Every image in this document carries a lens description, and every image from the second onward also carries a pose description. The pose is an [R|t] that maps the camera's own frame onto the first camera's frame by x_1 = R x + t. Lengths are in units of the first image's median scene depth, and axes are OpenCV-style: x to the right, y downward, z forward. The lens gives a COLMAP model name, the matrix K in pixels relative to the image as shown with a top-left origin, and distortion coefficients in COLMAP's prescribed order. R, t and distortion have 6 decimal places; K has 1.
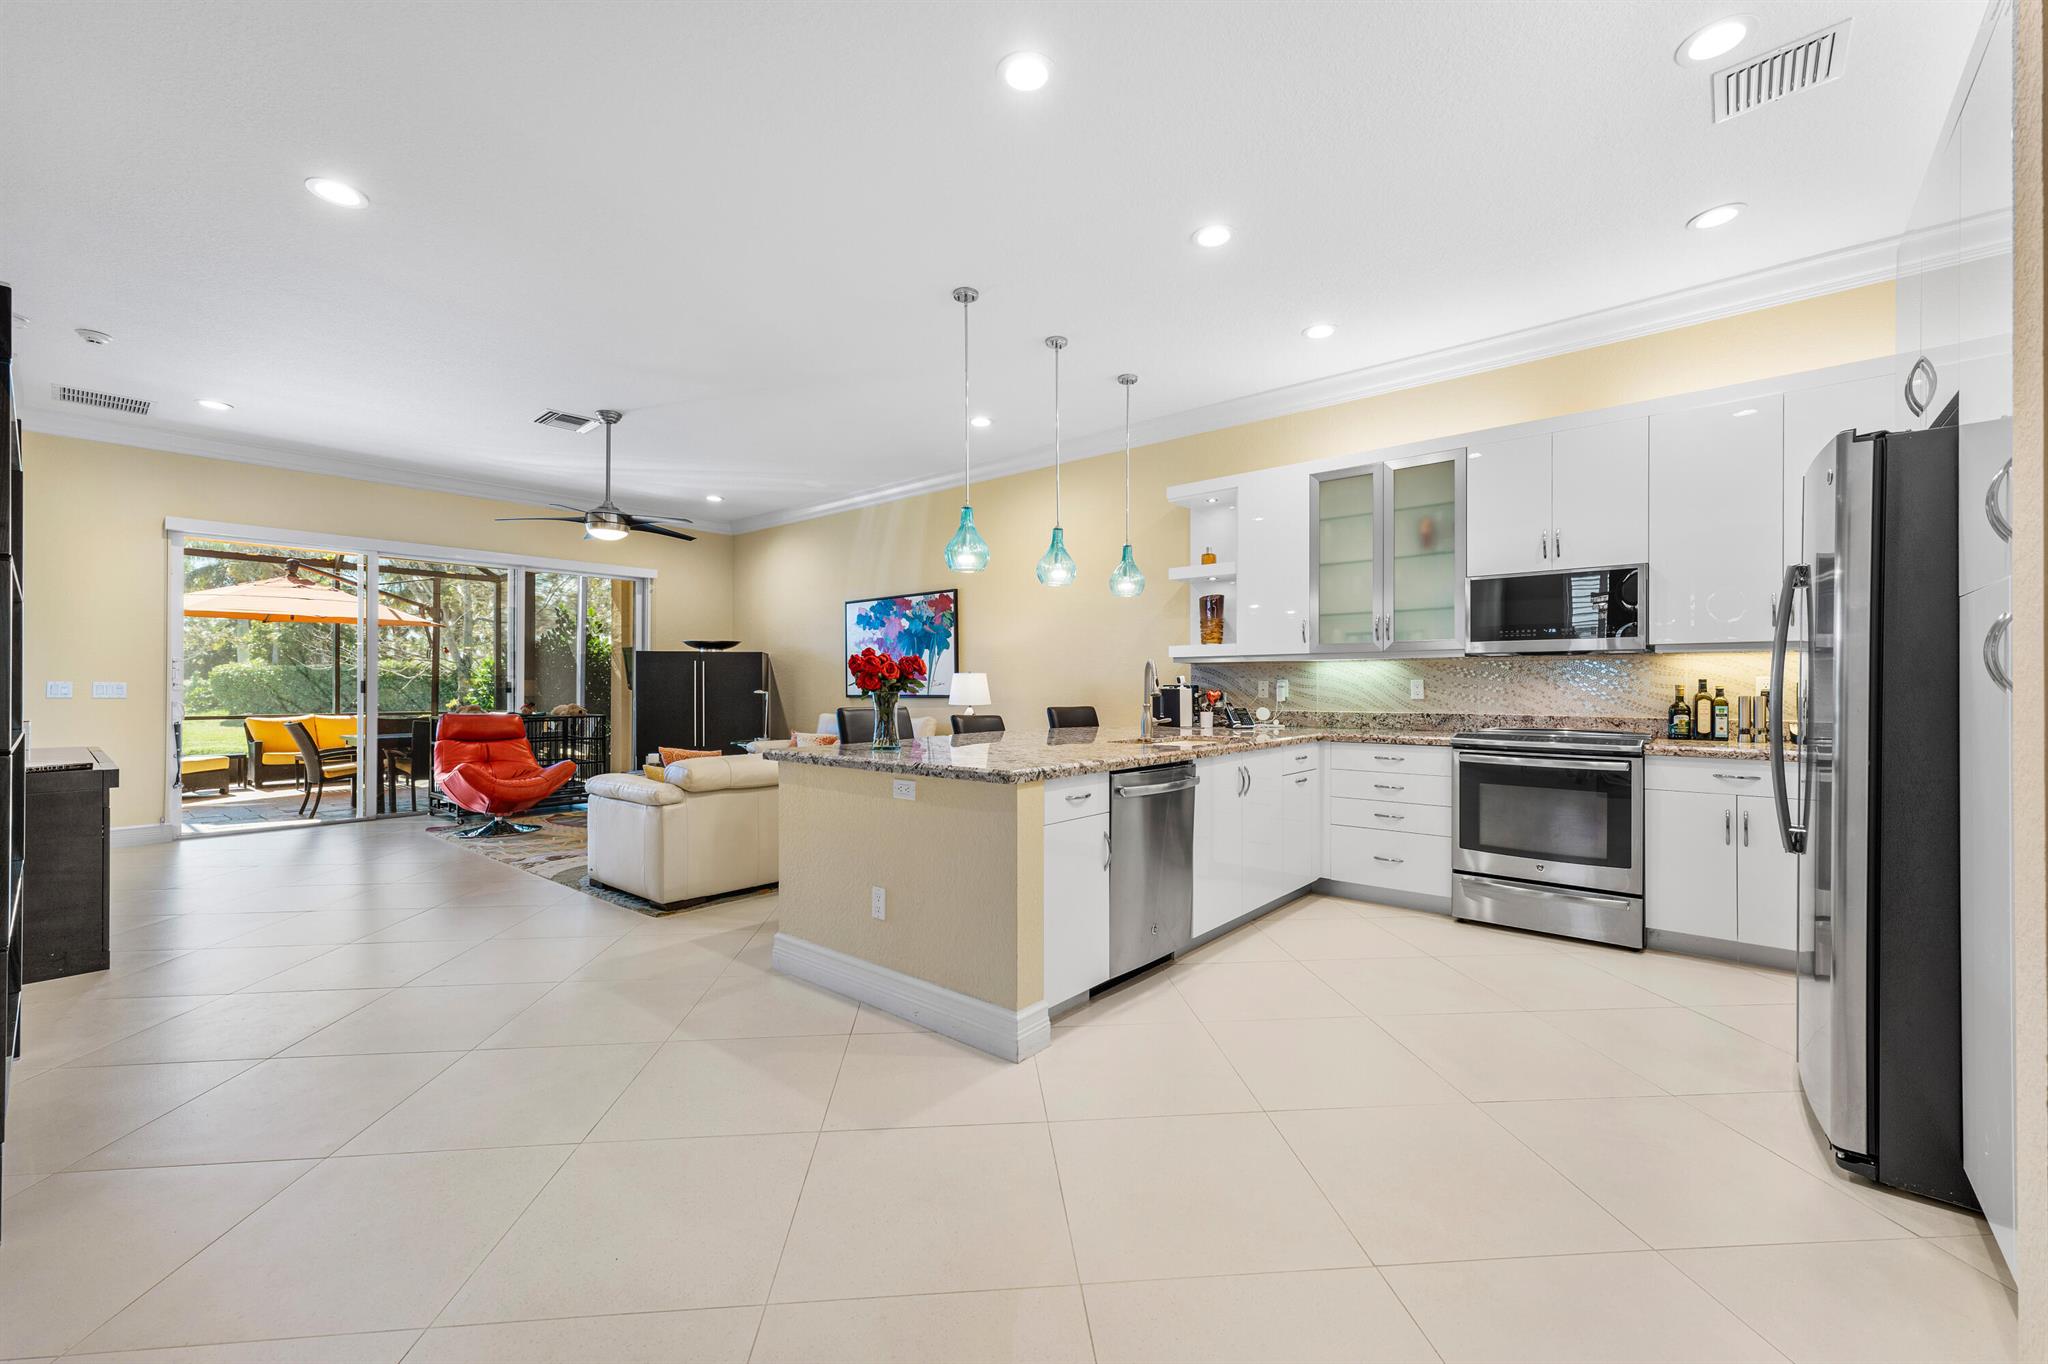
lens RADIAL K [[826.5, 0, 1029.3], [0, 826.5, 678.1], [0, 0, 1]] dist [0.007163, -0.001629]
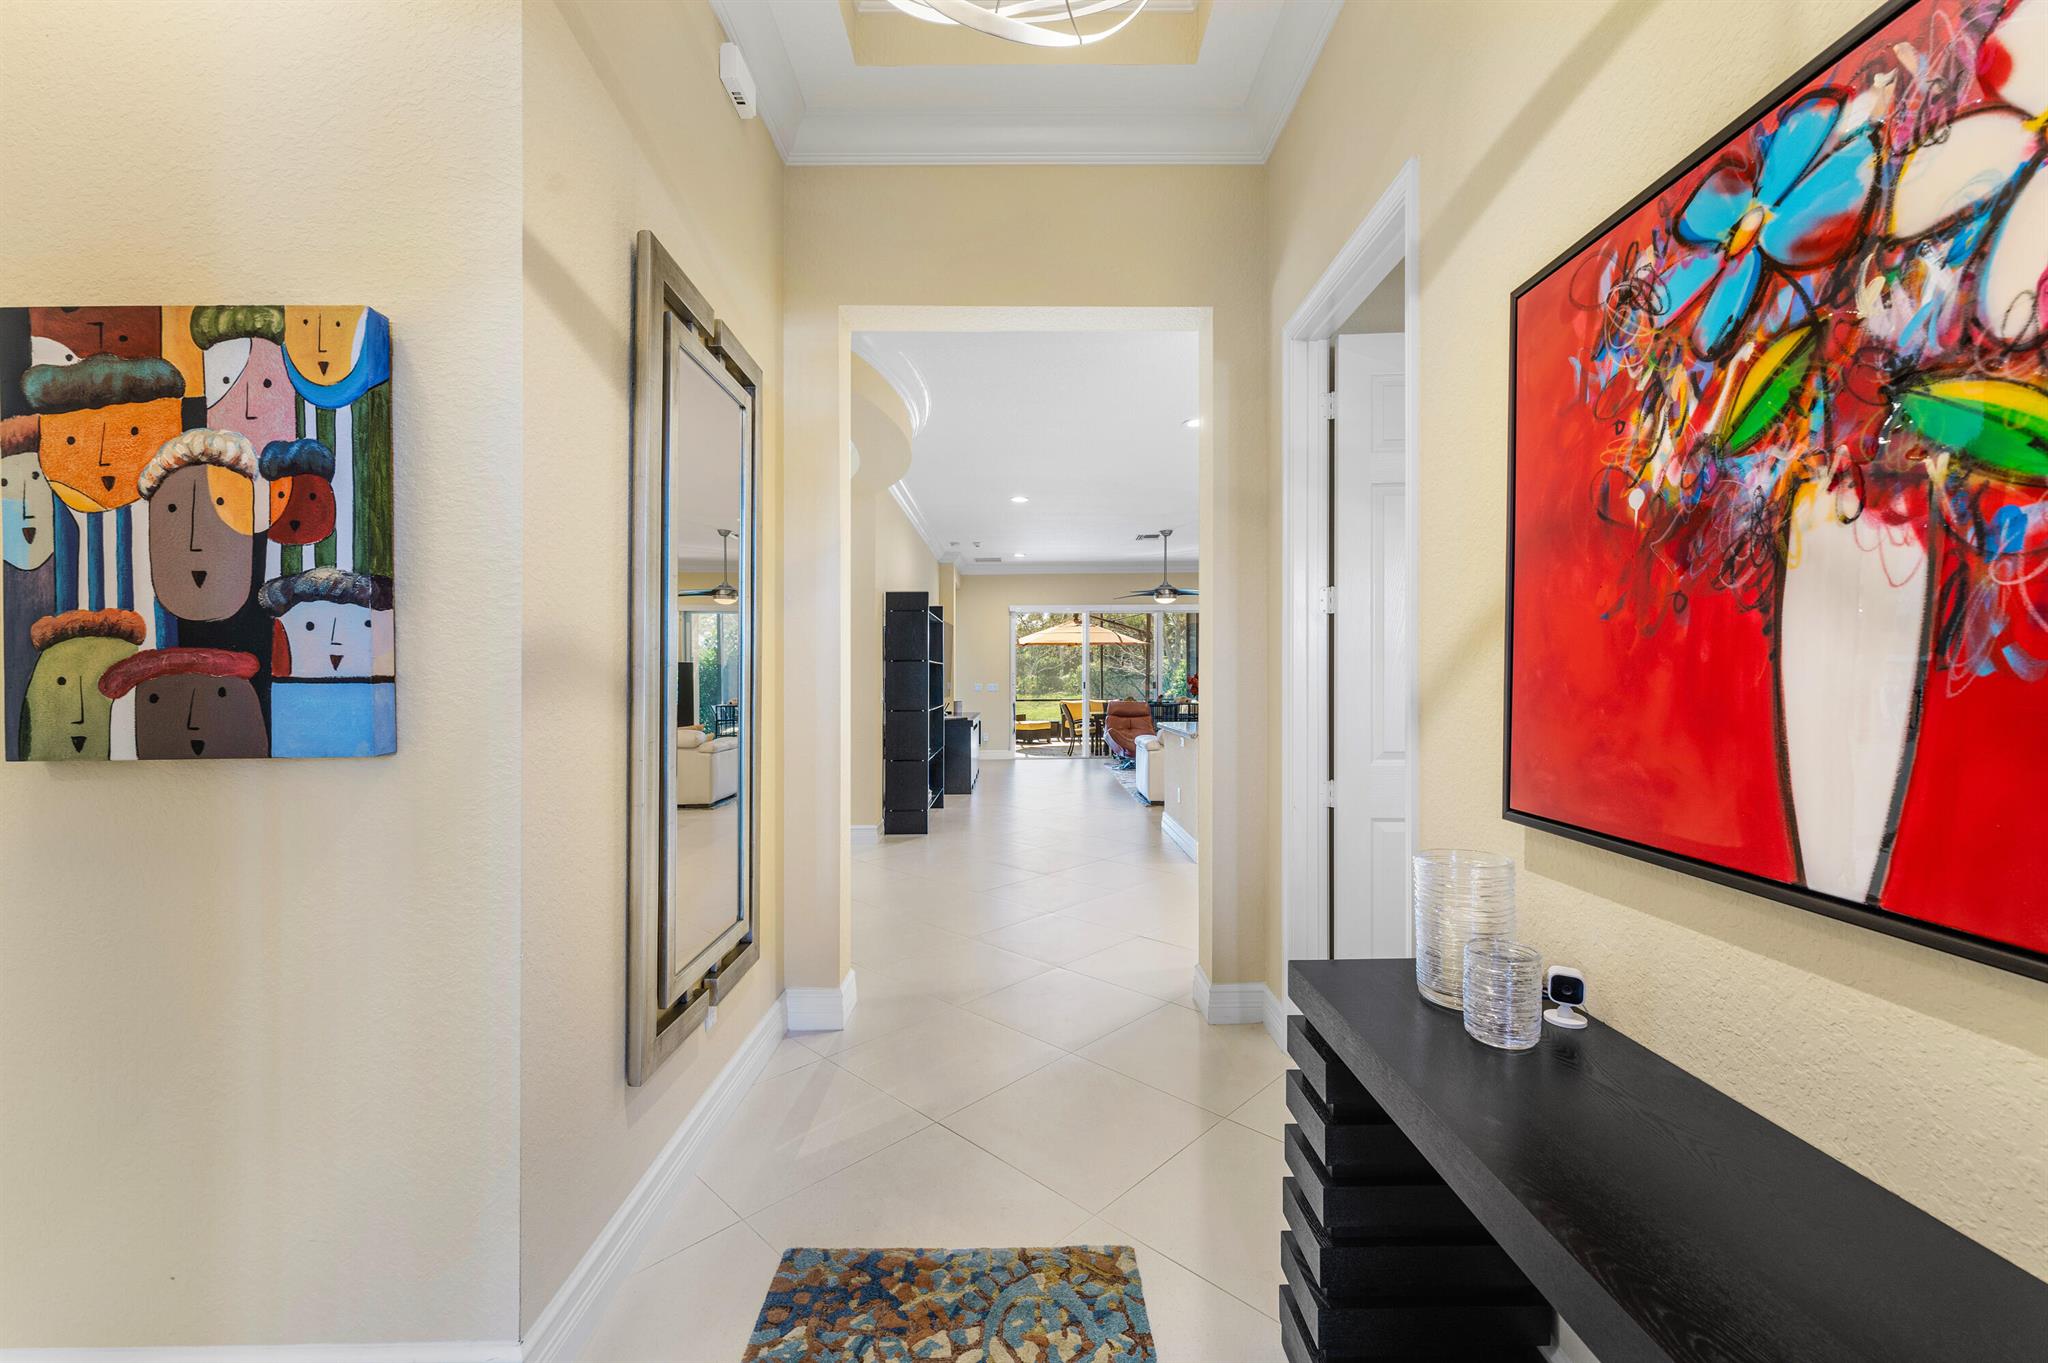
lens RADIAL K [[821.6, 0, 1021.1], [0, 821.6, 678.9], [0, 0, 1]] dist [-0.012346, 0.000368]
pose [[0.651353, -0.000472, -0.758775, 0.650067], [0.010796, 0.999904, 0.008646, -0.028975], [0.758698, -0.013823, 0.651295, -0.388109]]
